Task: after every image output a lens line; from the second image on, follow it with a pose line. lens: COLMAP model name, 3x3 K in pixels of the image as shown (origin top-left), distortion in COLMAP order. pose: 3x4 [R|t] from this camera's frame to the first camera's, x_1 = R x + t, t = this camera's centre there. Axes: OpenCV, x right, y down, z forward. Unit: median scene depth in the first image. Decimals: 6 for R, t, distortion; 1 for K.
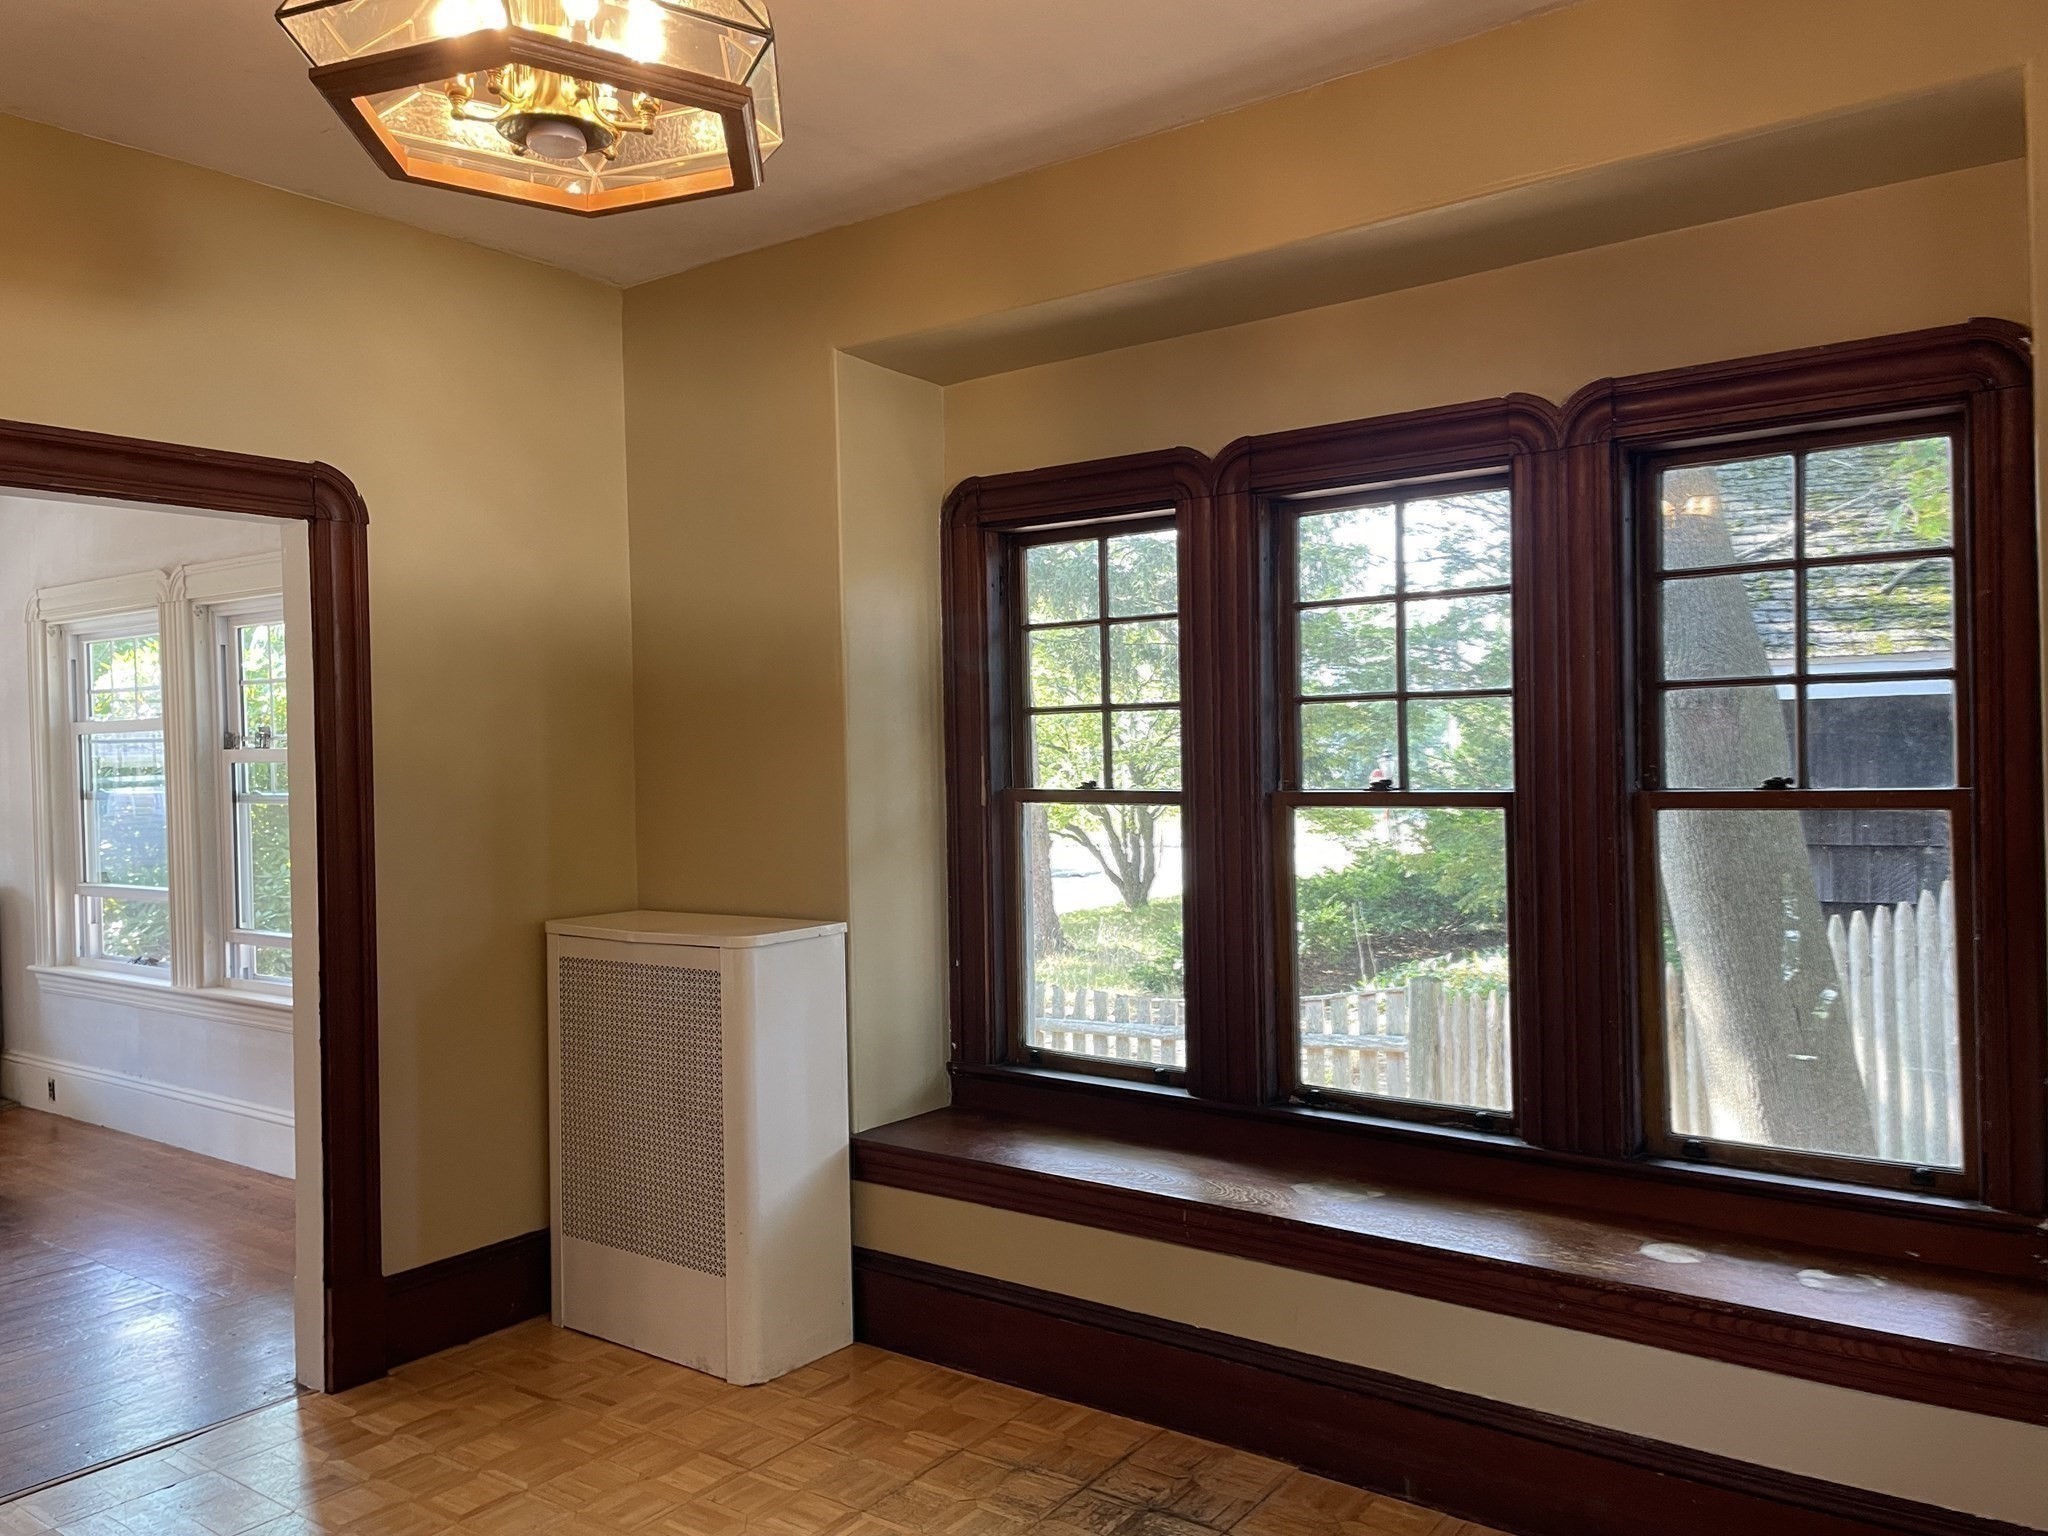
lens RADIAL K [[1562.3, 0, 1035.9], [0, 1562.3, 763.7], [0, 0, 1]] dist [0.069985, -0.004466]
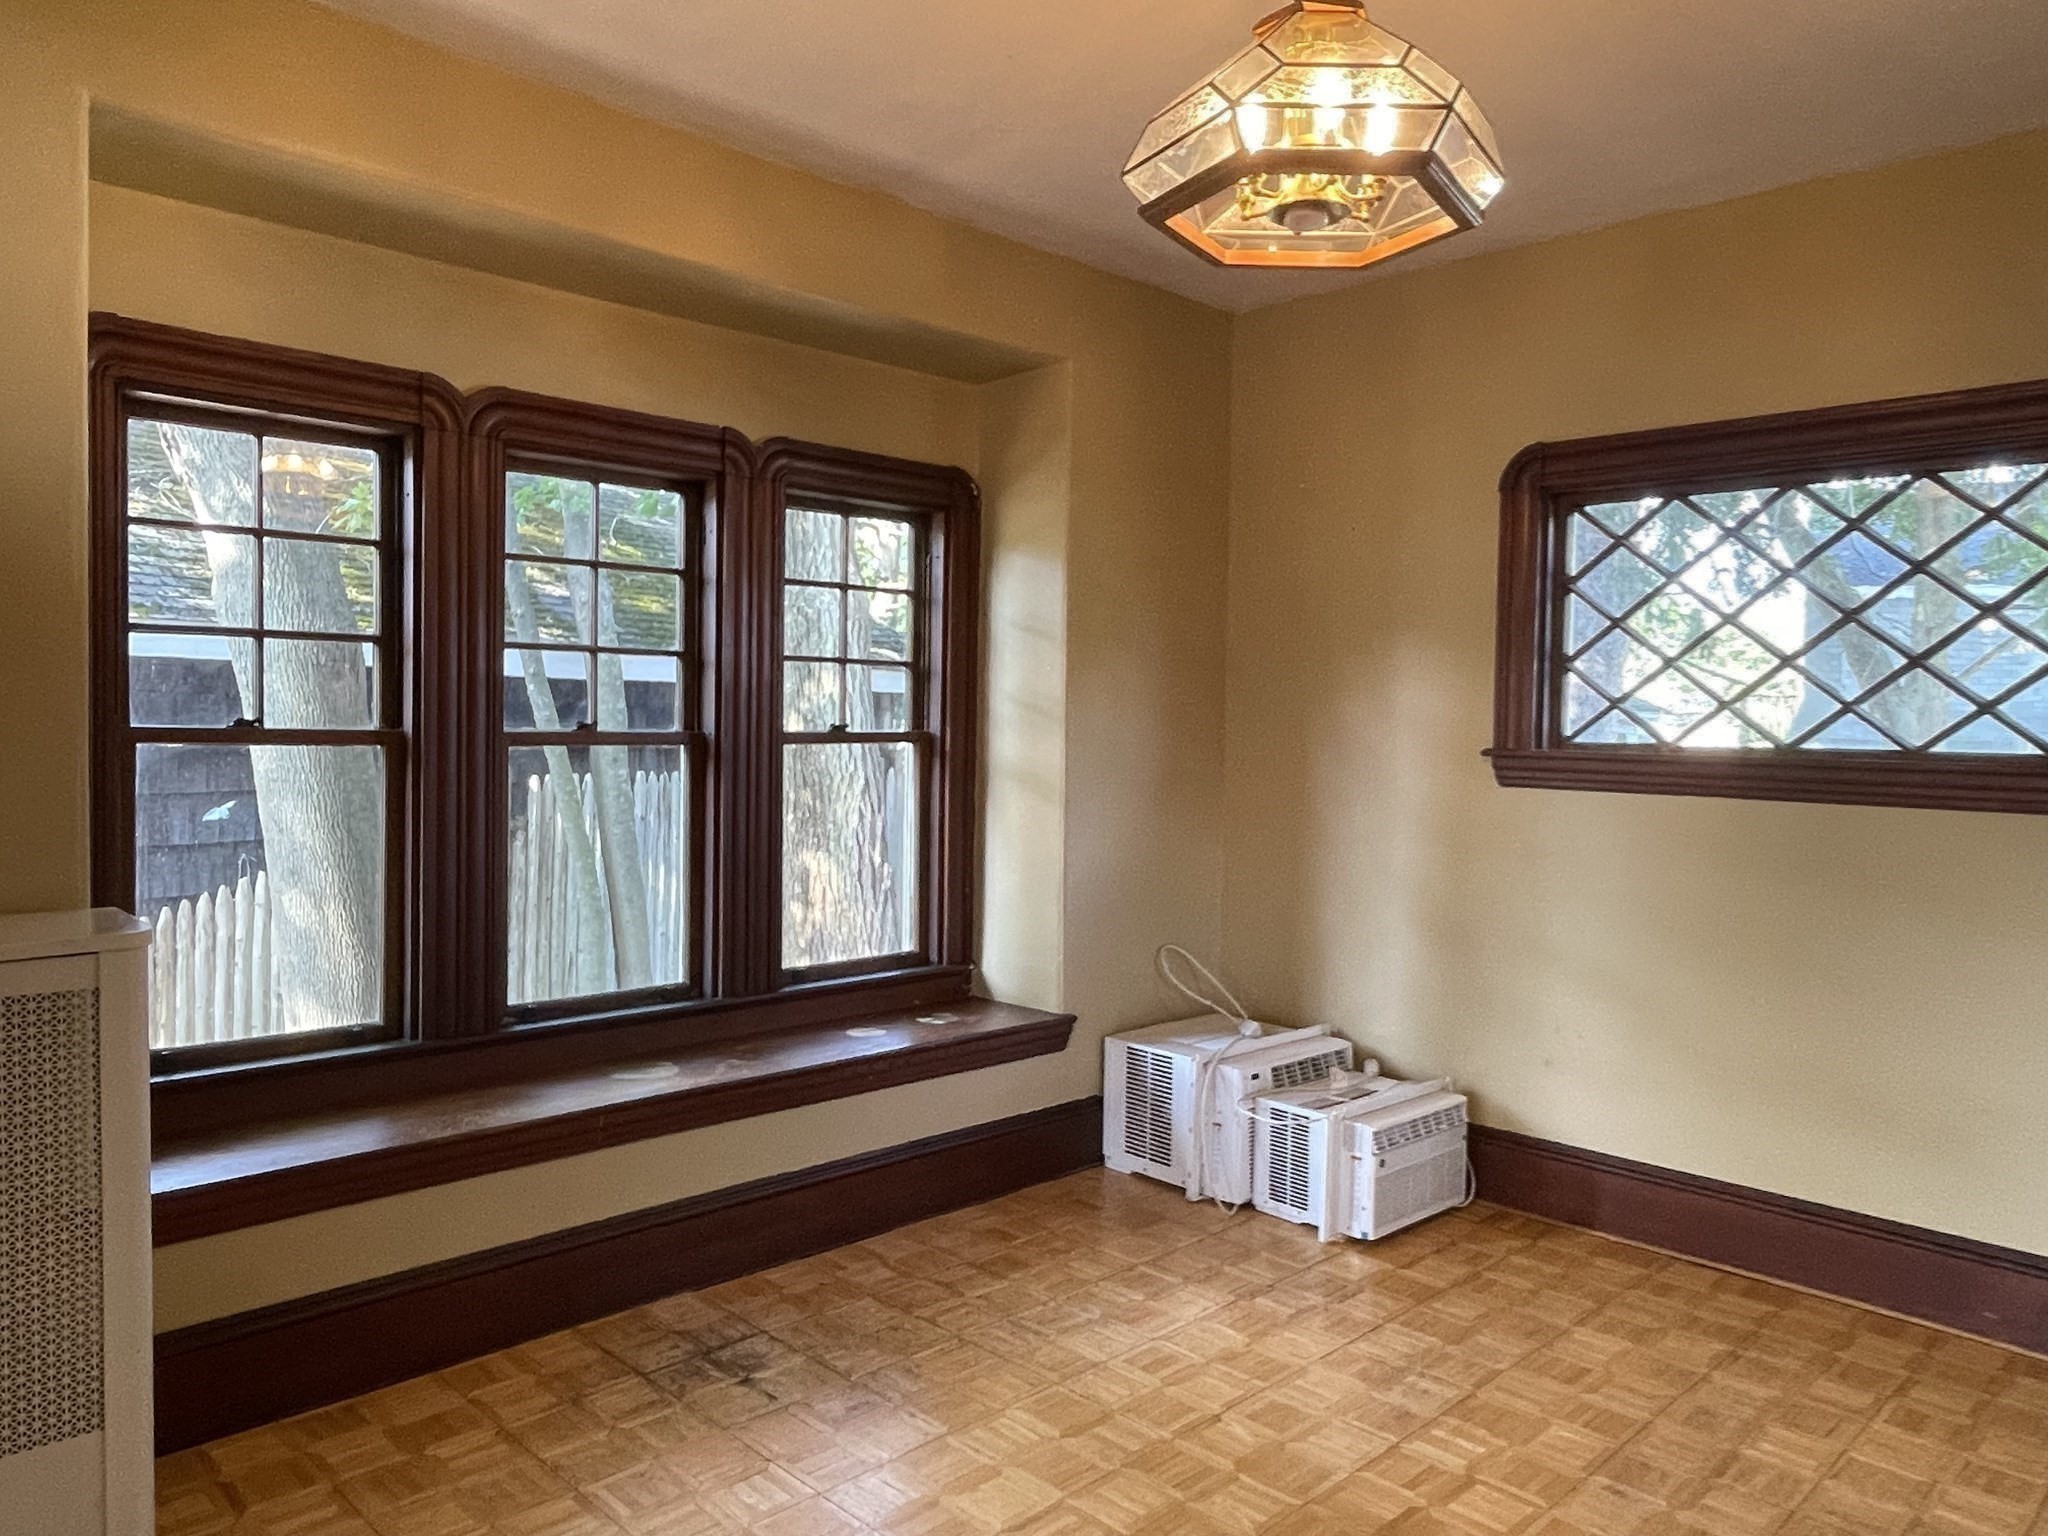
lens RADIAL K [[1471.1, 0, 1024.0], [0, 1471.1, 768.0], [0, 0, 1]] dist [0.002583, 0.006958]
pose [[0.149948, -0.021342, 0.988463, -0.886985], [-0.015299, 0.999597, 0.023903, 0.014942], [-0.988575, -0.018706, 0.149561, 0.584323]]
